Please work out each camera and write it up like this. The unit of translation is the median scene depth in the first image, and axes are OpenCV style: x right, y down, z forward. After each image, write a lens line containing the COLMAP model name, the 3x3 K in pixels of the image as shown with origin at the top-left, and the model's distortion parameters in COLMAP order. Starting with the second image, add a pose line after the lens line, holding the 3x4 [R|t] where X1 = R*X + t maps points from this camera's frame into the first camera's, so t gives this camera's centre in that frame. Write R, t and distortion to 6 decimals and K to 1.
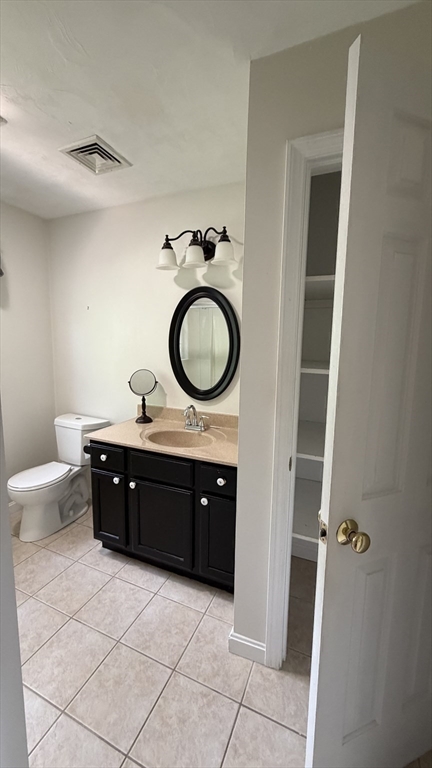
lens RADIAL K [[319.7, 0, 216.0], [0, 319.7, 384.0], [0, 0, 1]] dist [-0.002492, -0.000469]
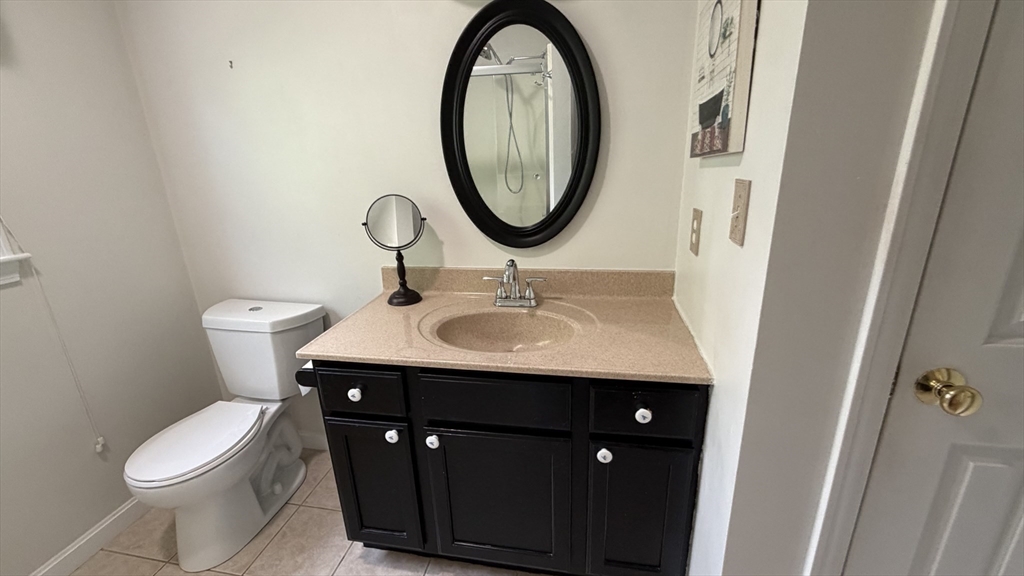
lens RADIAL K [[426.2, 0, 508.7], [0, 426.2, 292.5], [0, 0, 1]] dist [-0.002492, -0.000469]
pose [[0.972108, -0.118859, 0.202186, -0.203299], [0.080577, 0.978854, 0.188022, -0.007989], [-0.220259, -0.166486, 0.961129, 0.325199]]
